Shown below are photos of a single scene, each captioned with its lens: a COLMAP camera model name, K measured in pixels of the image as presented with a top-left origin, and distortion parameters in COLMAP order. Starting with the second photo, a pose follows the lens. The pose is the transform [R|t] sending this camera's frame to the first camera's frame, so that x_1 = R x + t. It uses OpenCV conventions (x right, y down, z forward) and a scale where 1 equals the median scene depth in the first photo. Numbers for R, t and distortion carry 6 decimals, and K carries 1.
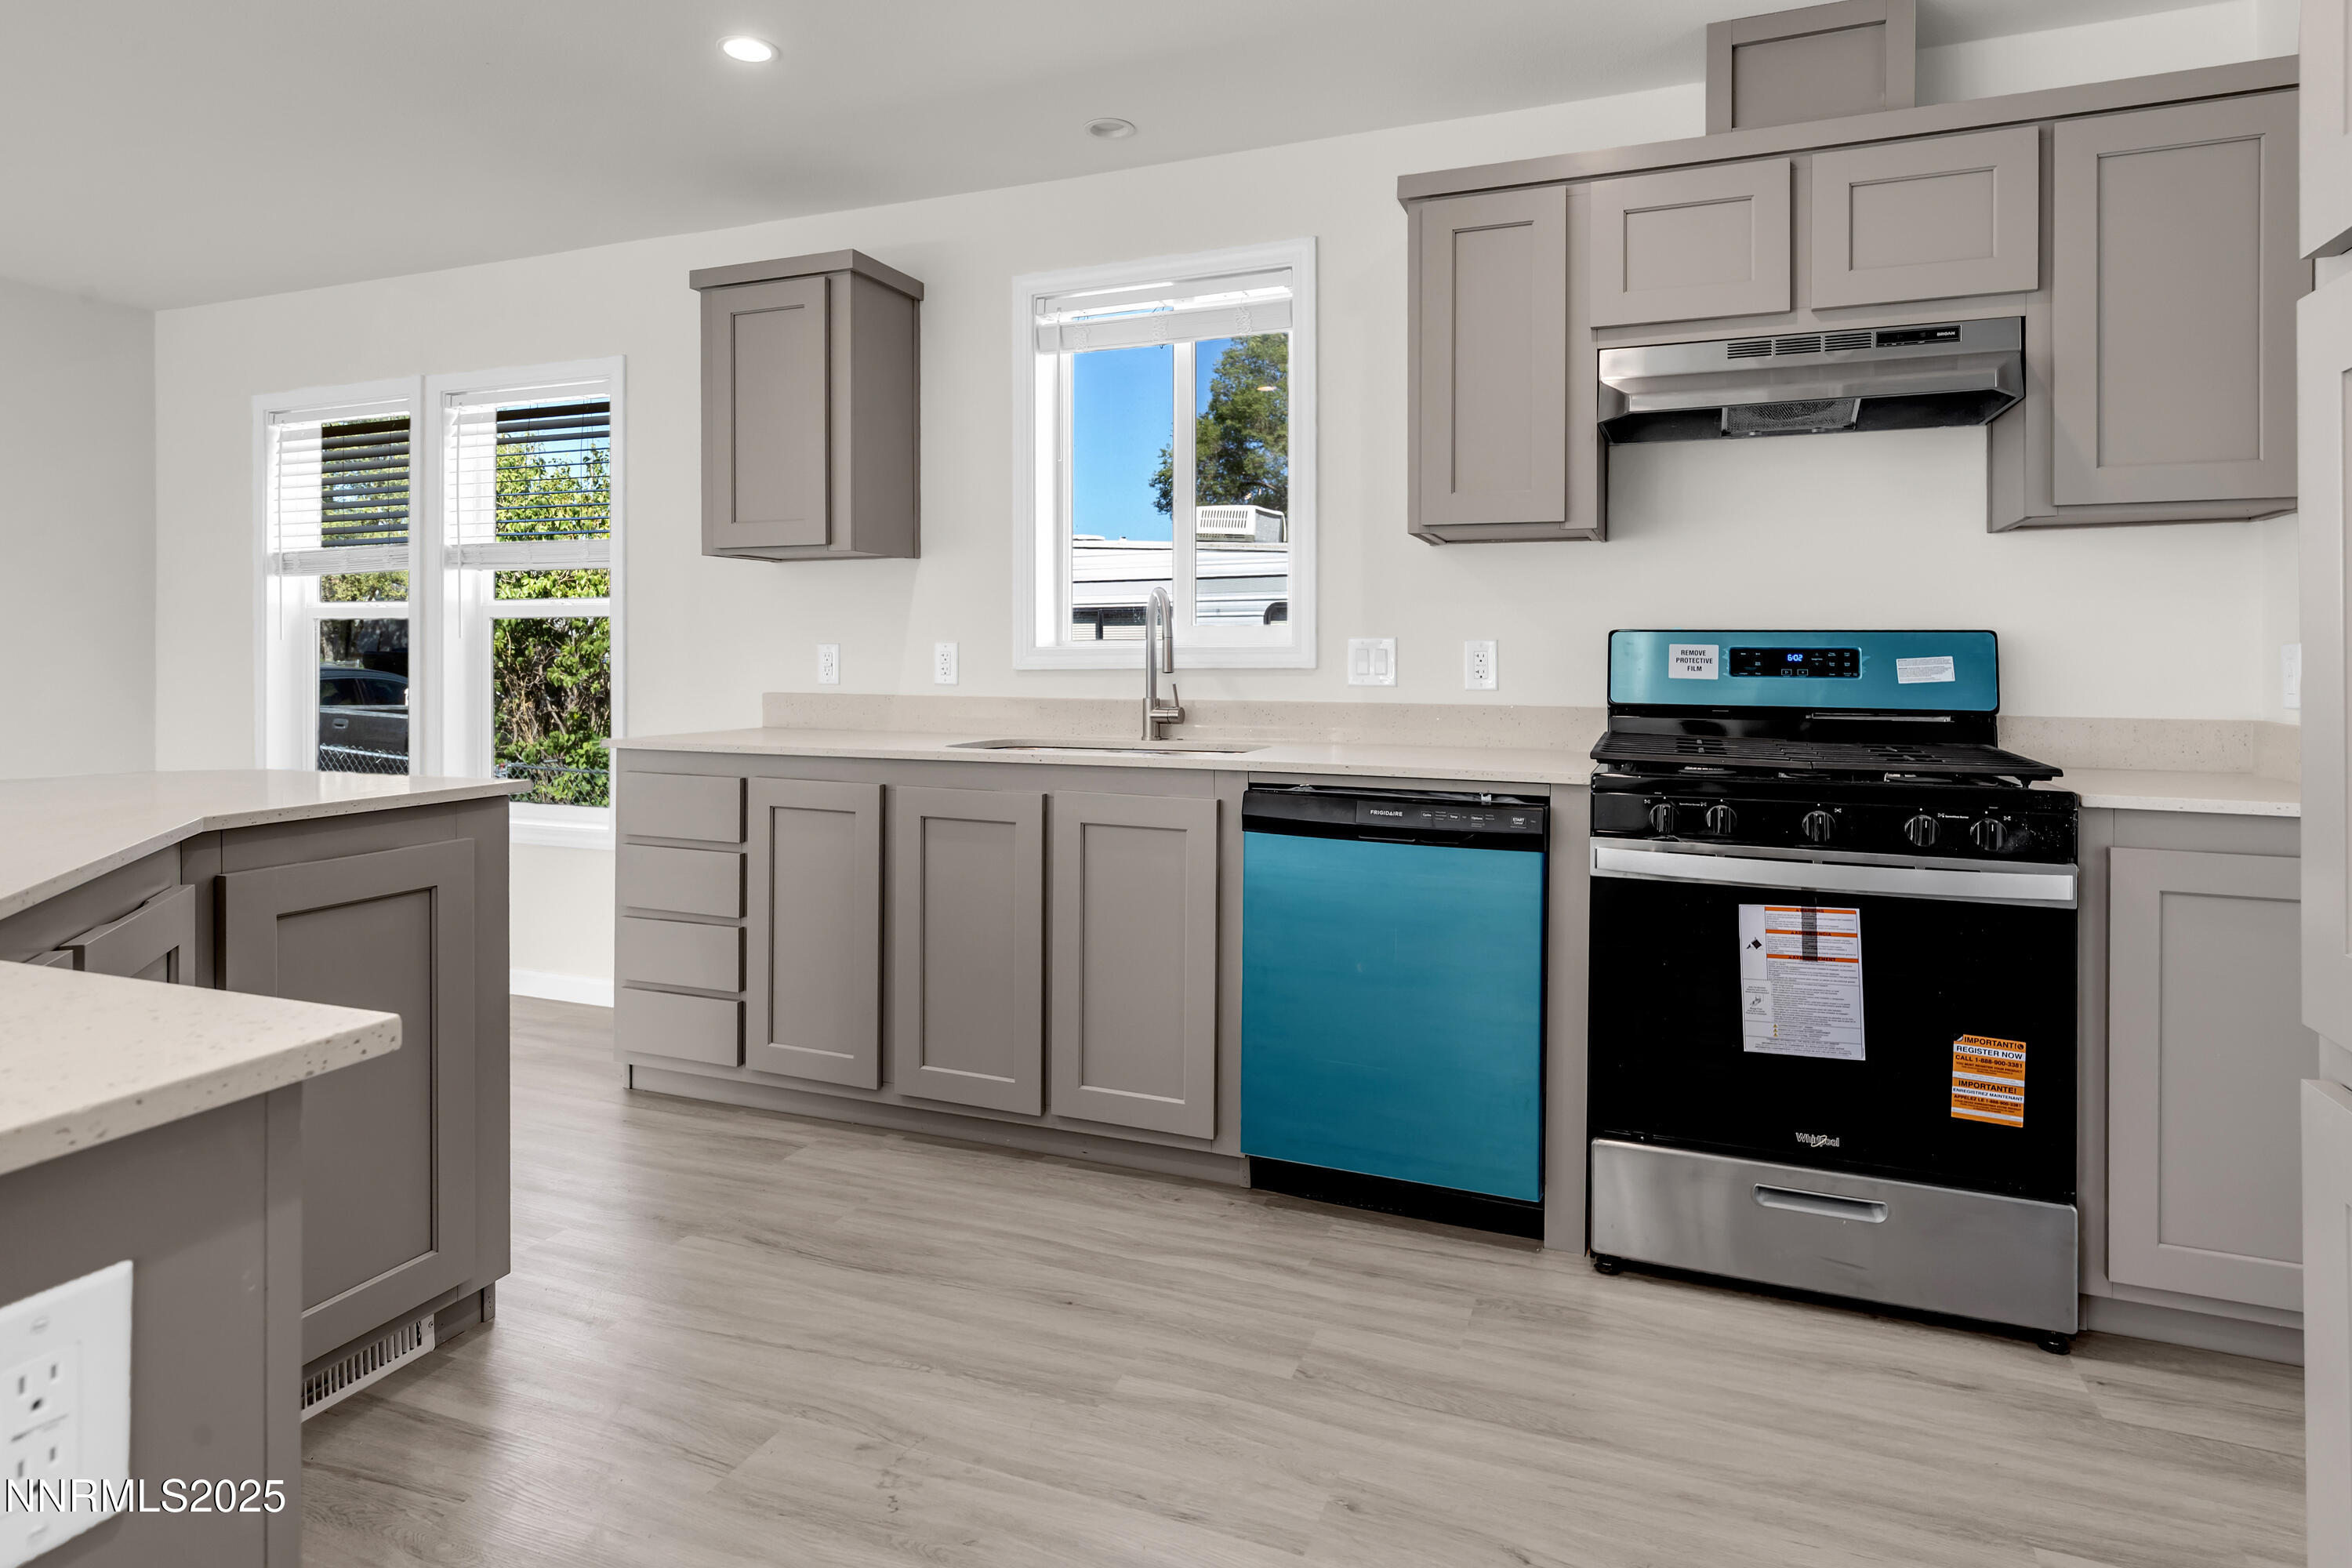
lens RADIAL K [[1266.4, 0, 1189.4], [0, 1266.4, 654.3], [0, 0, 1]] dist [0.002169, 0.000958]
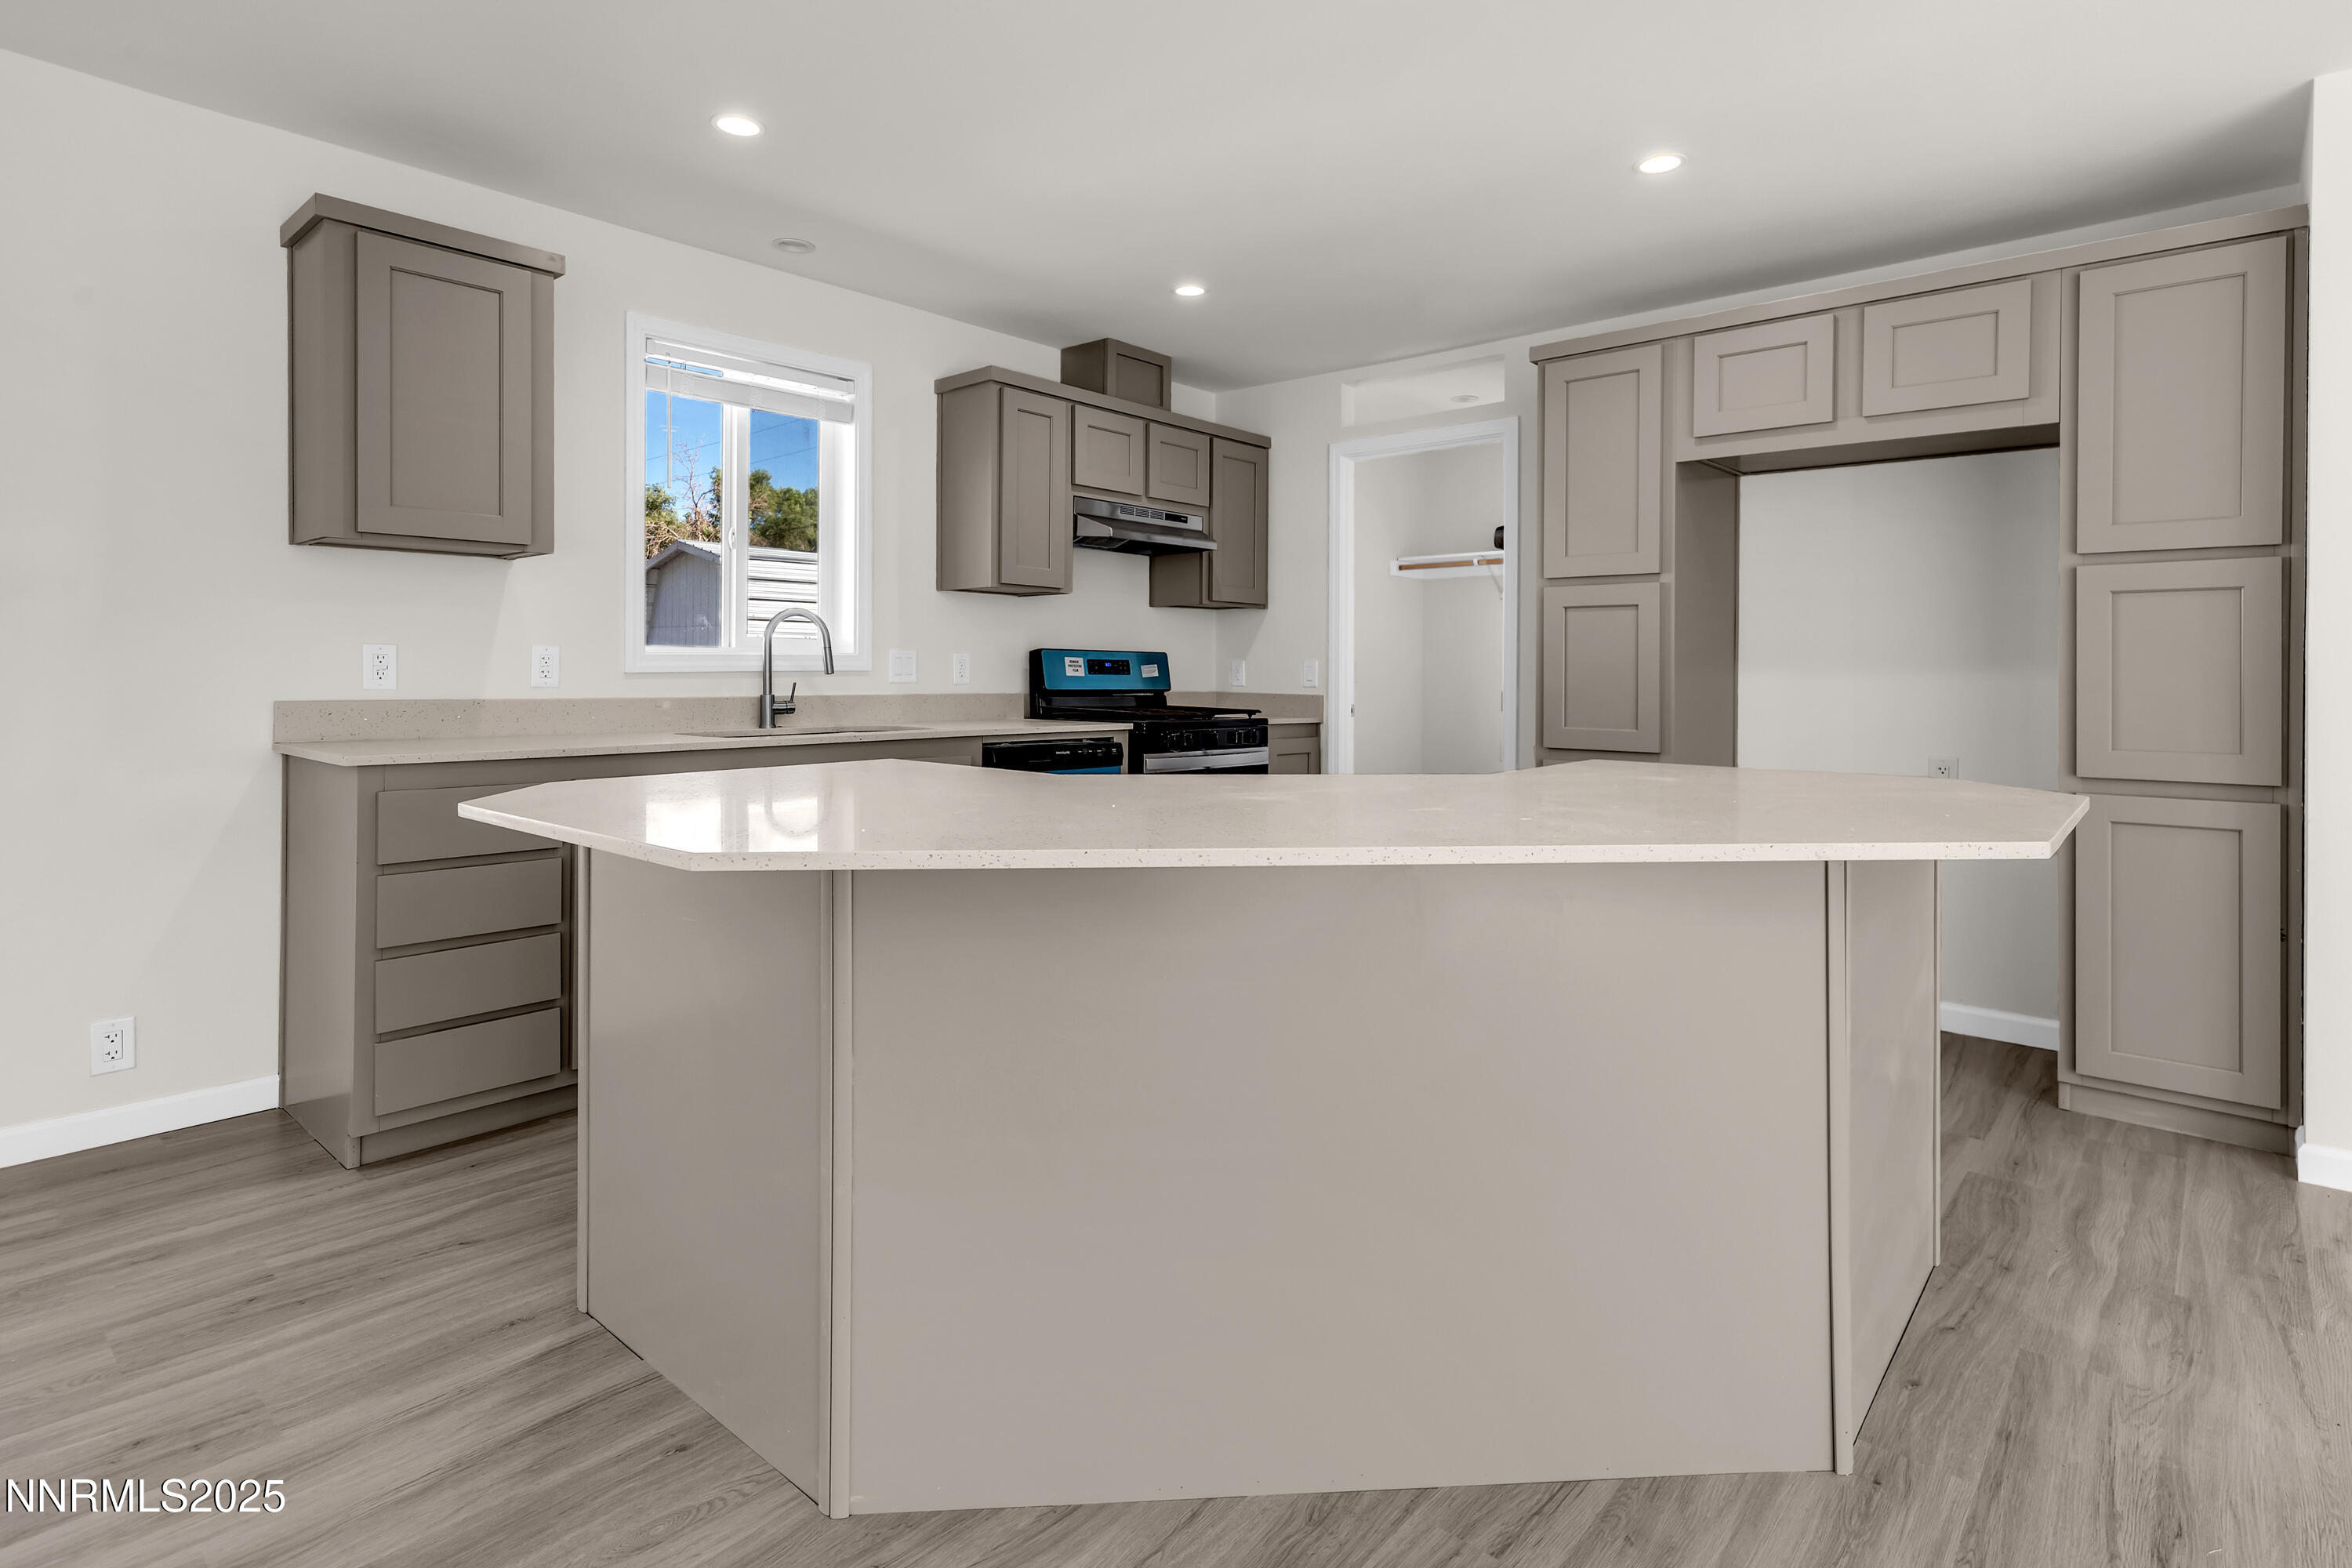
lens RADIAL K [[1196.6, 0, 1178.1], [0, 1196.6, 668.4], [0, 0, 1]] dist [0.002847, 0.000352]
pose [[0.347907, 0.002072, 0.937527, -1.269193], [-0.007282, 0.999973, 0.000492, 0.007033], [-0.937501, -0.006998, 0.347913, 0.264596]]
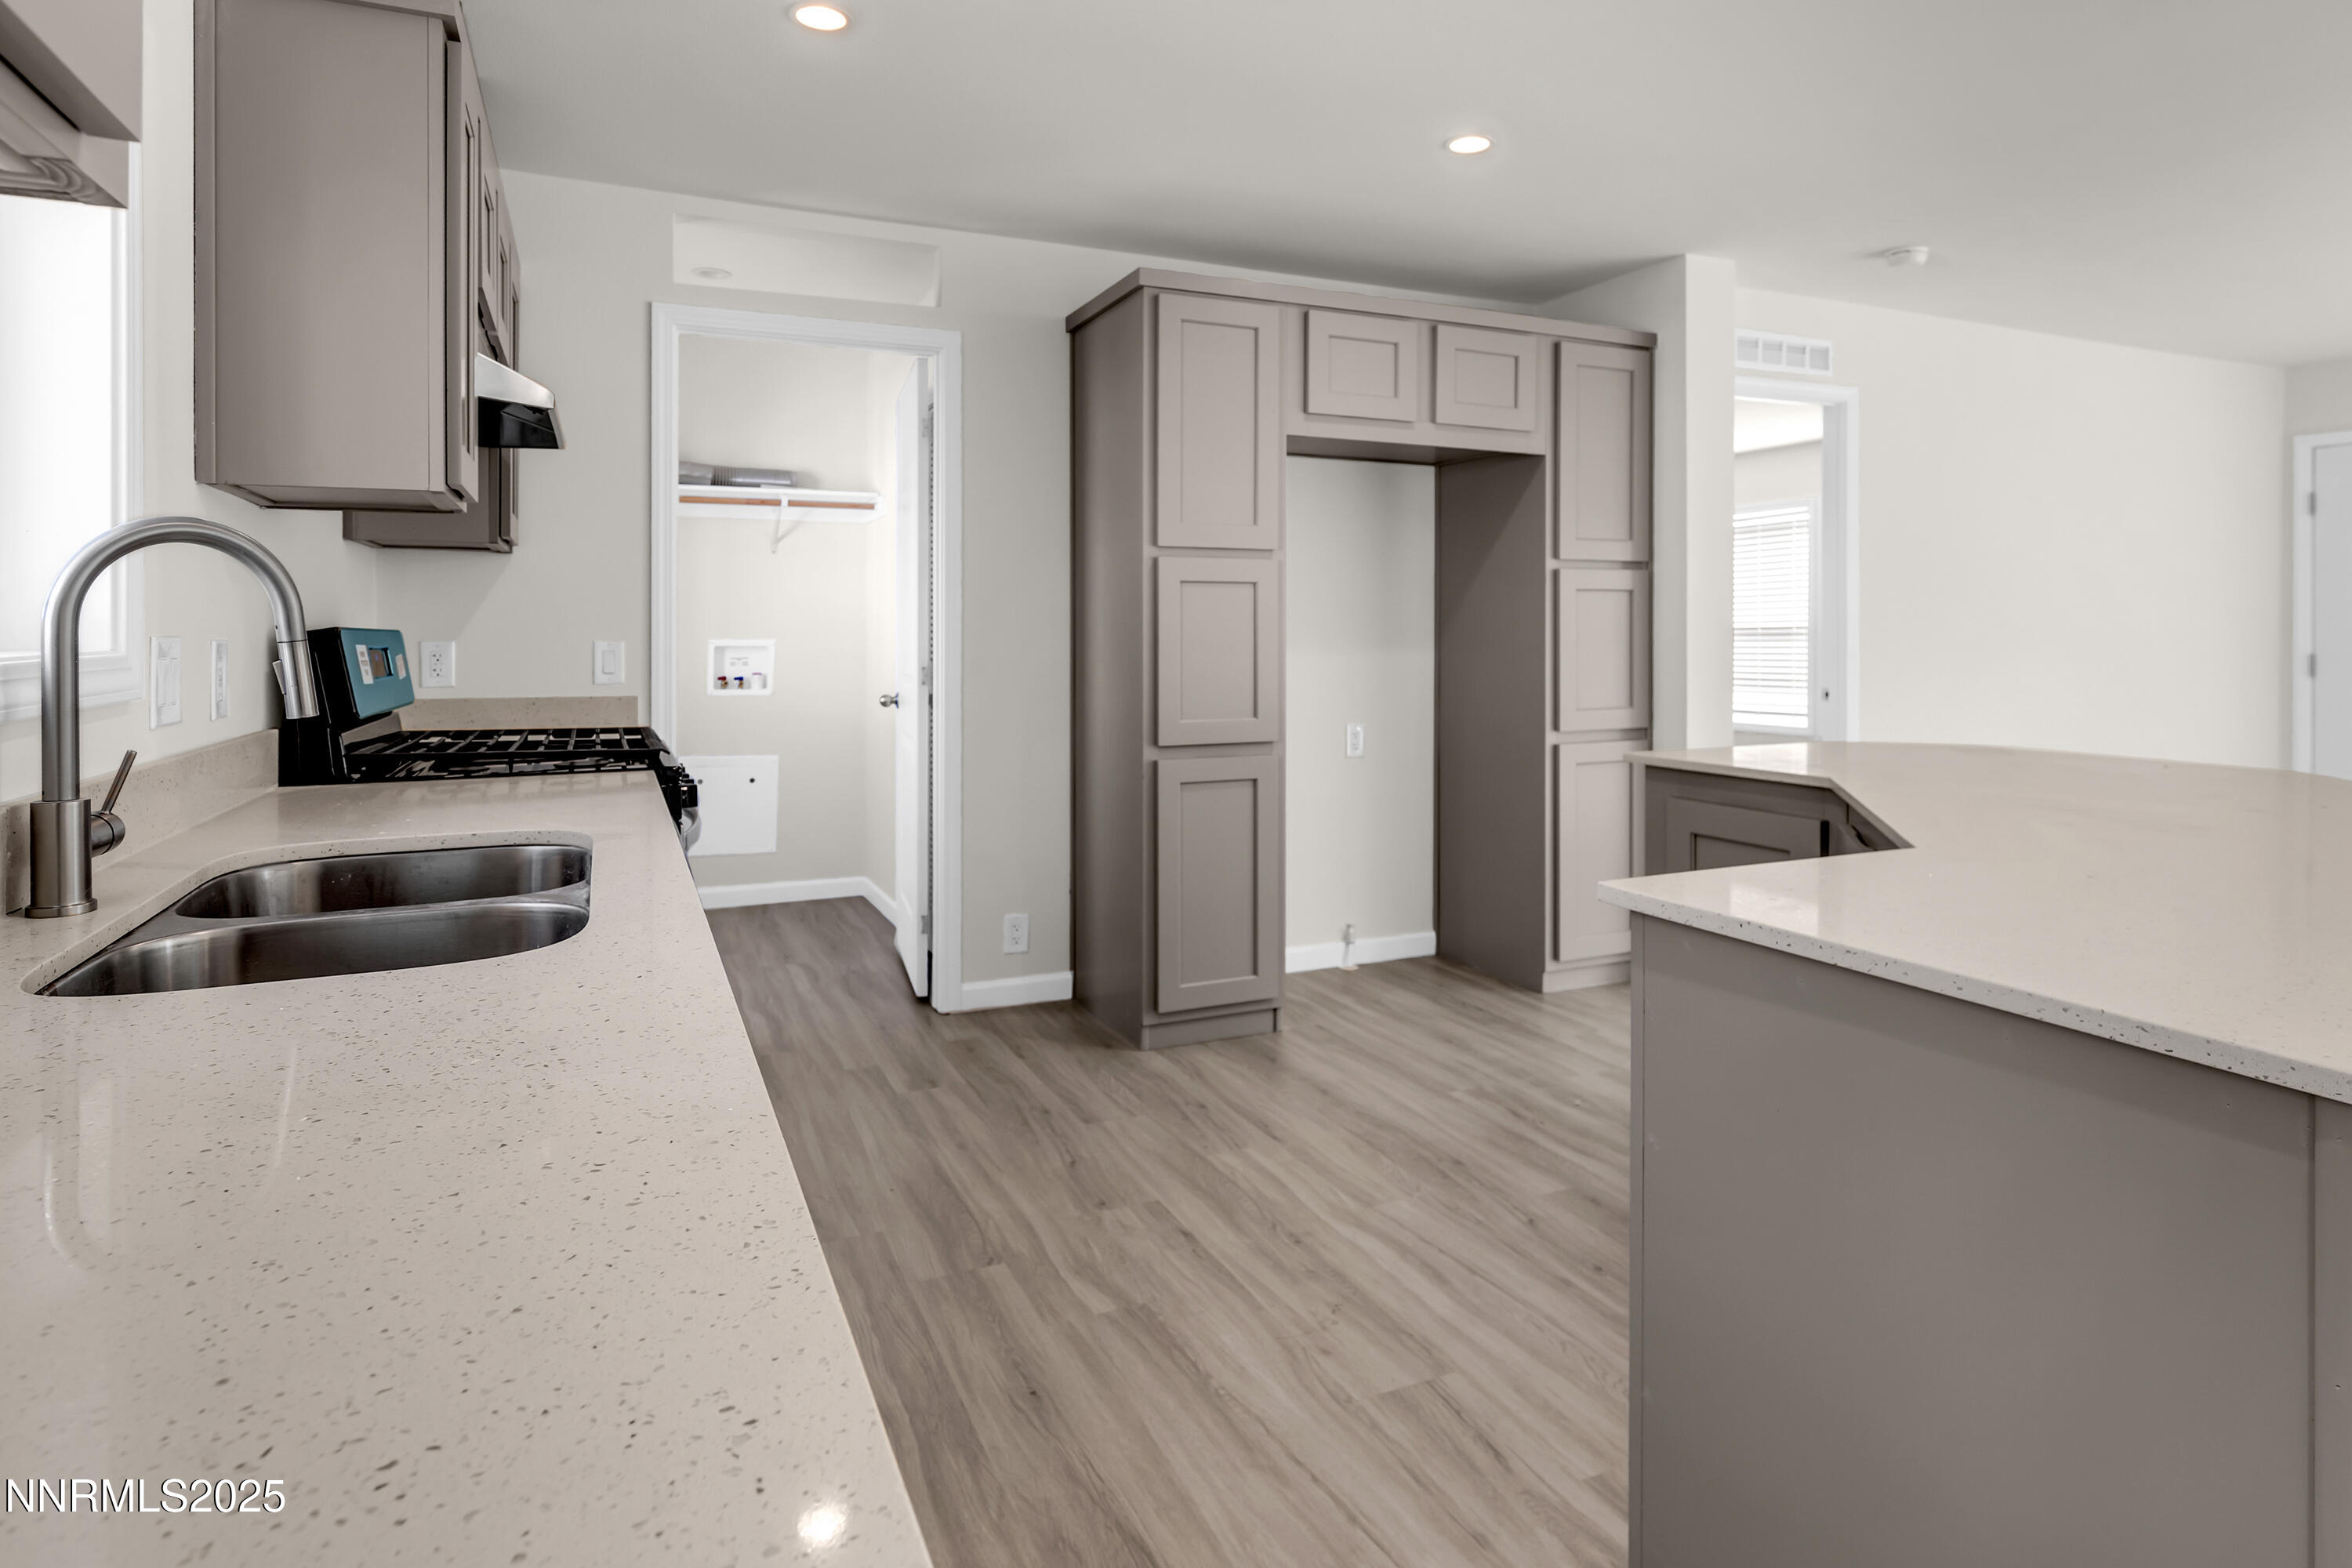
lens RADIAL K [[1301.8, 0, 1189.8], [0, 1301.8, 629.9], [0, 0, 1]] dist [-0.000615, -0.000226]
pose [[-0.716369, -0.001562, 0.697720, -0.681886], [-0.002746, 0.999996, -0.000580, -0.020067], [-0.697716, -0.002331, -0.716371, 1.328847]]
